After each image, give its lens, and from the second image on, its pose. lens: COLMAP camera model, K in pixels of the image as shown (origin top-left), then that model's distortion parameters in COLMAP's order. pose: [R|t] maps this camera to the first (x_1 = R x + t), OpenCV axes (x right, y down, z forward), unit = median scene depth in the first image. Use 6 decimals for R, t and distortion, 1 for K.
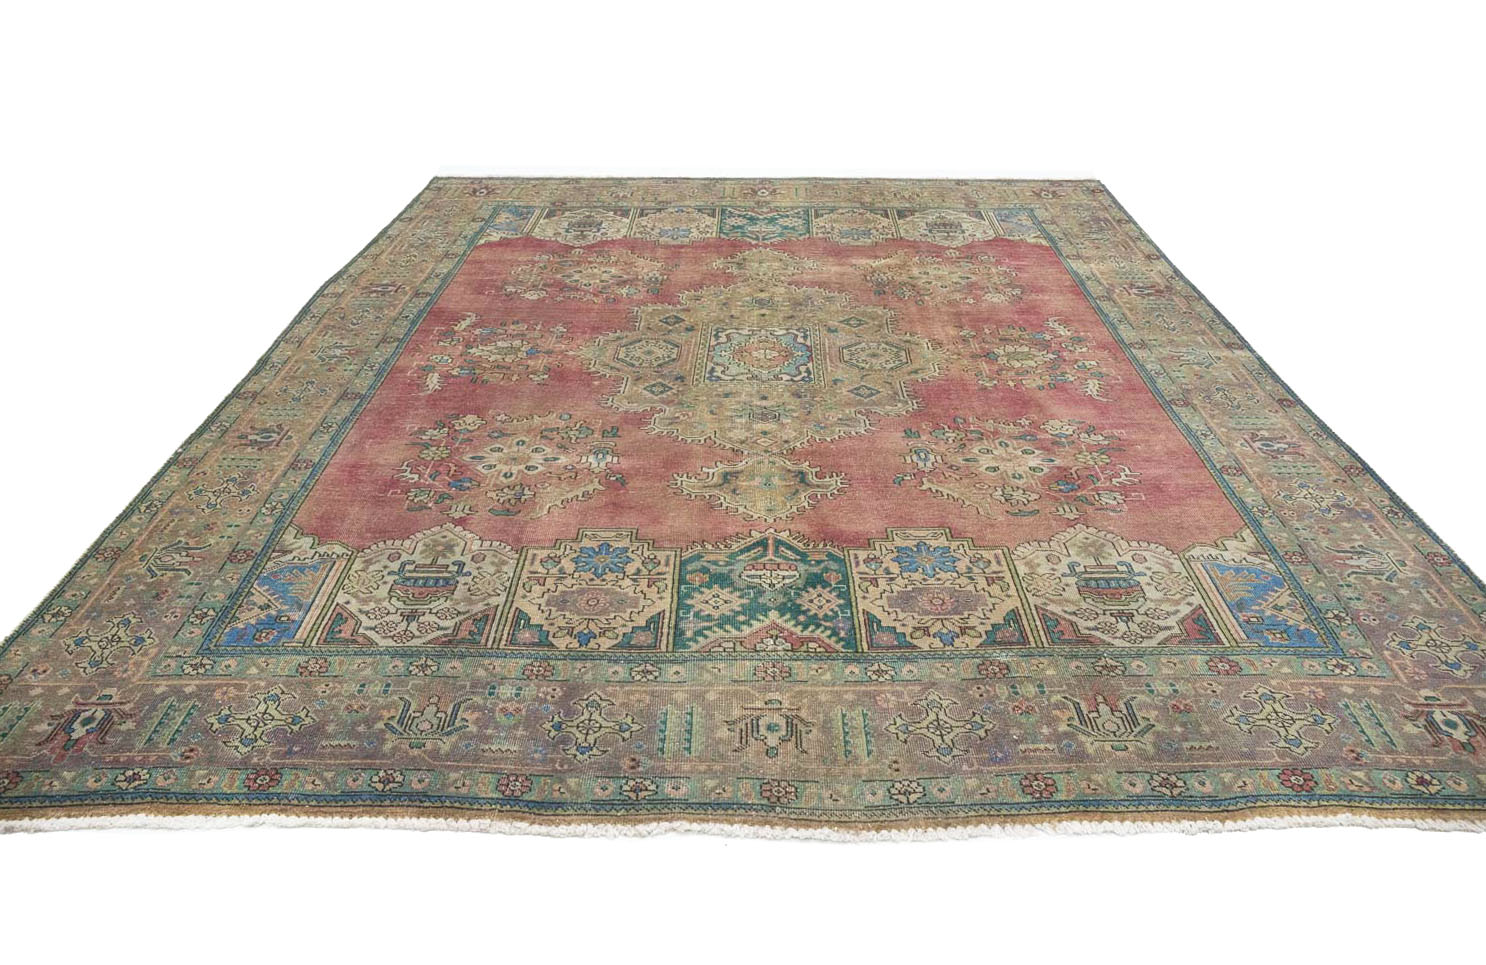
lens RADIAL K [[1241.6, 0, 735.1], [0, 1241.6, 481.6], [0, 0, 1]] dist [-0.004981, 0.002133]
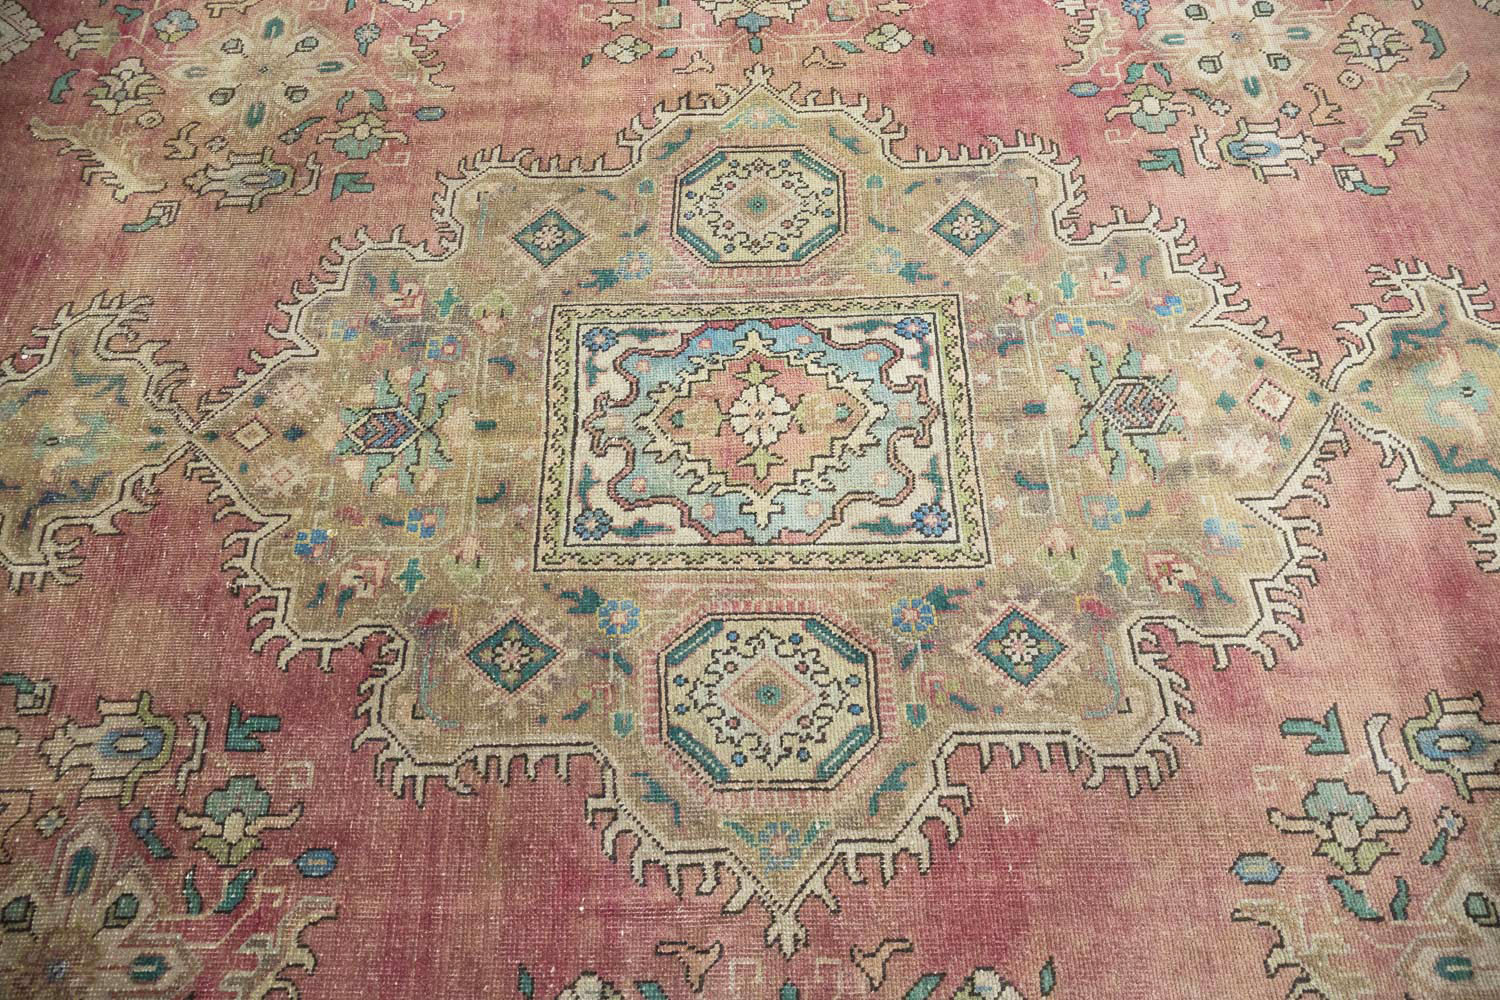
lens RADIAL K [[1250.9, 0, 738.2], [0, 1250.9, 483.6], [0, 0, 1]] dist [0.003315, -0.006304]
pose [[-0.031257, -0.865442, 0.500033, -0.273261], [0.503204, 0.418626, 0.756001, -0.563191], [-0.863602, 0.275249, 0.422409, 1.198978]]
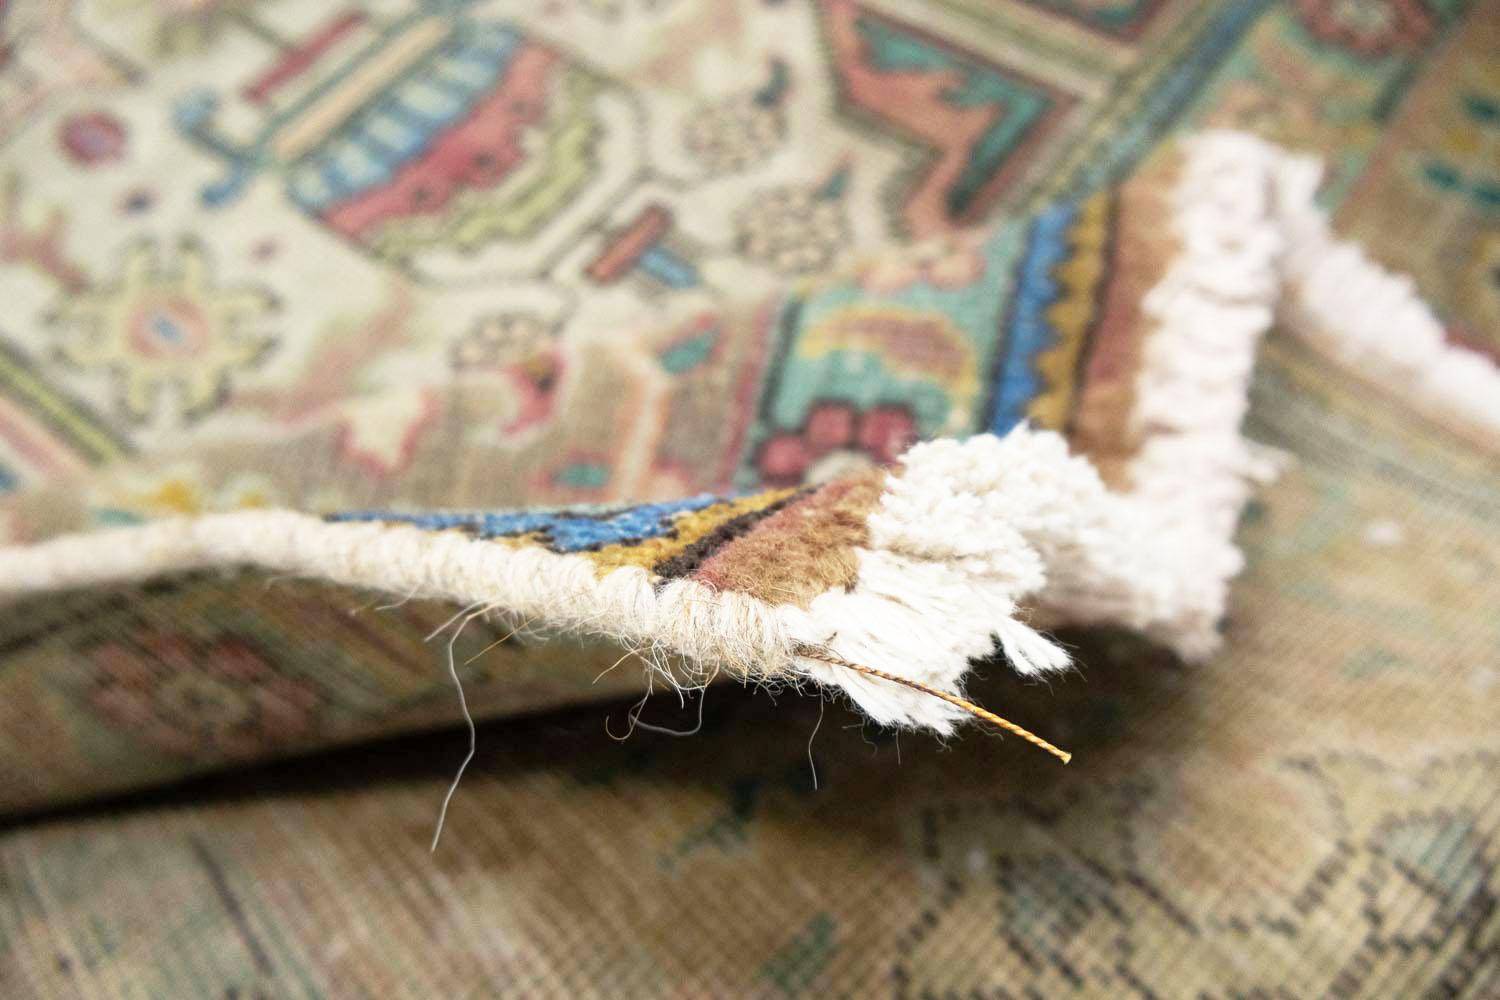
lens RADIAL K [[1250.9, 0, 738.2], [0, 1250.9, 483.6], [0, 0, 1]] dist [0.003315, -0.006304]
pose [[-0.592348, 0.697913, -0.402544, 0.408995], [-0.334228, 0.241753, 0.910960, -0.574999], [0.733087, 0.674146, 0.090060, 1.920402]]
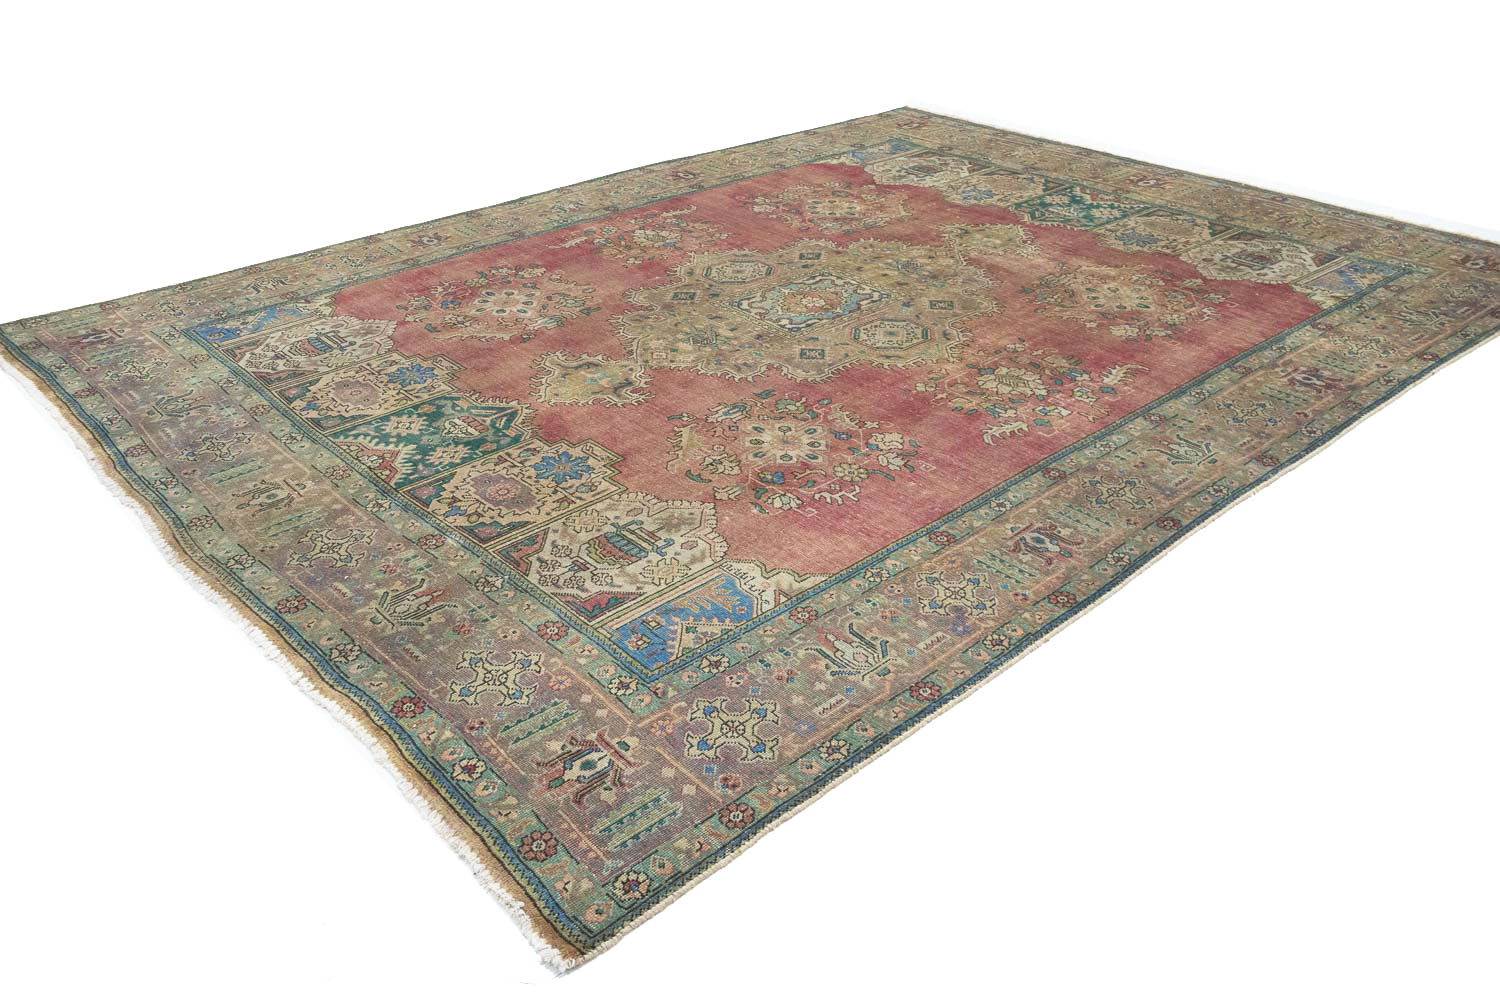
lens RADIAL K [[1250.9, 0, 738.2], [0, 1250.9, 483.6], [0, 0, 1]] dist [0.003315, -0.006304]
pose [[0.668266, 0.365906, -0.647714, 1.000772], [-0.341112, 0.924465, 0.170313, -0.168551], [0.661107, 0.107129, 0.742604, 0.298055]]
